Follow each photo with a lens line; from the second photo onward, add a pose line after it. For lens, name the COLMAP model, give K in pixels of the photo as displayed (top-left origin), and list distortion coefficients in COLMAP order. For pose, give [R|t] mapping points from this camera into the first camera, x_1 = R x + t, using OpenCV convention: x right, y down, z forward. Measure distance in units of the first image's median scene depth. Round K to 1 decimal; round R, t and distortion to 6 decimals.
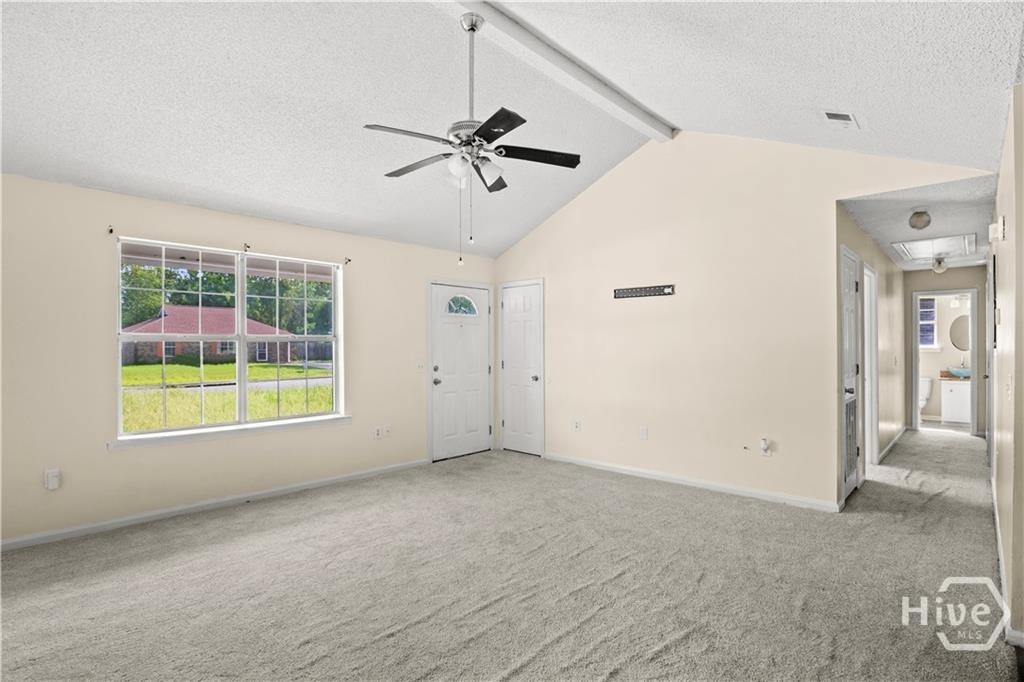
lens RADIAL K [[504.4, 0, 512.0], [0, 504.4, 341.0], [0, 0, 1]] dist [-0.002792, -0.000301]
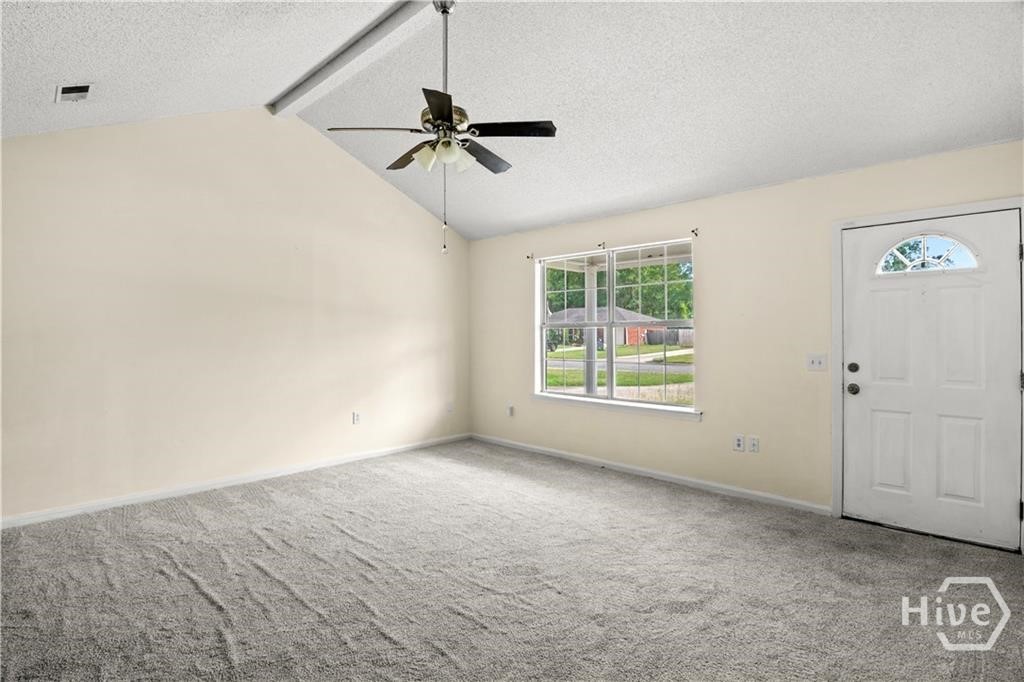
lens RADIAL K [[520.3, 0, 503.8], [0, 520.3, 336.0], [0, 0, 1]] dist [-0.006727, -0.000653]
pose [[-0.039794, 0.007052, -0.999183, 0.654054], [0.016087, 0.999850, 0.006416, 0.008111], [0.999078, -0.015818, -0.039901, 0.810392]]
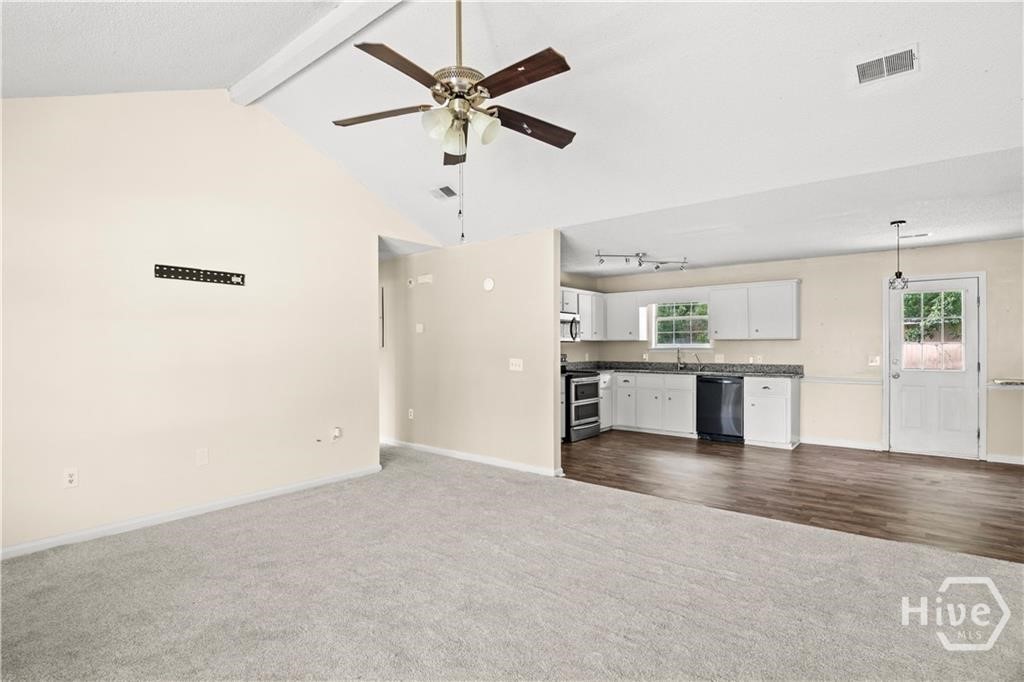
lens RADIAL K [[481.9, 0, 524.9], [0, 481.9, 356.3], [0, 0, 1]] dist [-0.012986, -0.000367]
pose [[-0.071860, -0.020145, 0.997211, -0.610075], [-0.012214, 0.999739, 0.019316, 0.007366], [-0.997340, -0.010792, -0.072087, 0.668210]]
